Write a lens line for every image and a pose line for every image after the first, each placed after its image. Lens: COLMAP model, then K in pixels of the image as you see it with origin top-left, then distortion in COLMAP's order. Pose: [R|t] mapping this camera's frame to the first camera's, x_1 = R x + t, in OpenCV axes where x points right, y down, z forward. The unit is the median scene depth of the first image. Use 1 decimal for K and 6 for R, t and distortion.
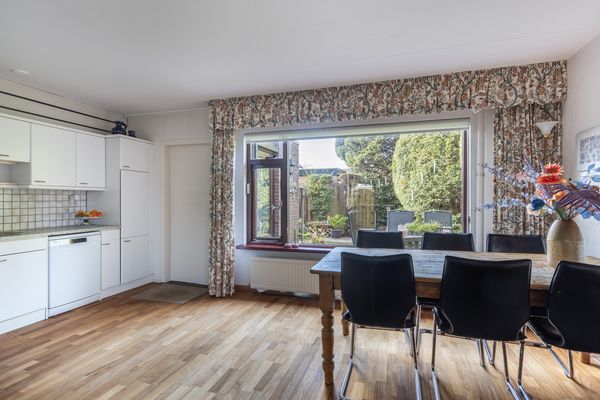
lens RADIAL K [[312.9, 0, 298.7], [0, 312.9, 192.7], [0, 0, 1]] dist [-0.000903, -0.000566]
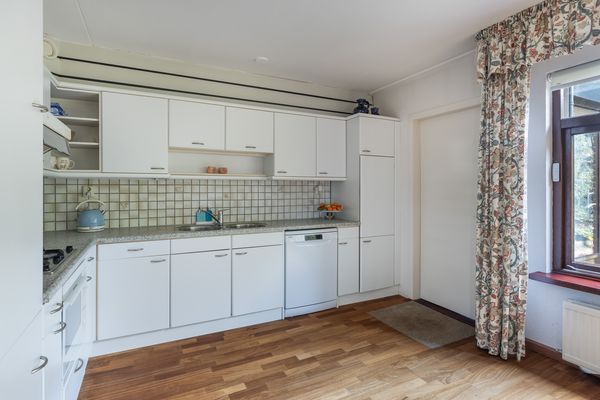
lens RADIAL K [[312.9, 0, 298.7], [0, 312.9, 192.7], [0, 0, 1]] dist [-0.000903, -0.000566]
pose [[0.692869, 0.009771, -0.720997, -0.085576], [0.013252, 0.999567, 0.026282, 0.002437], [0.720942, -0.027765, 0.692439, 0.320943]]
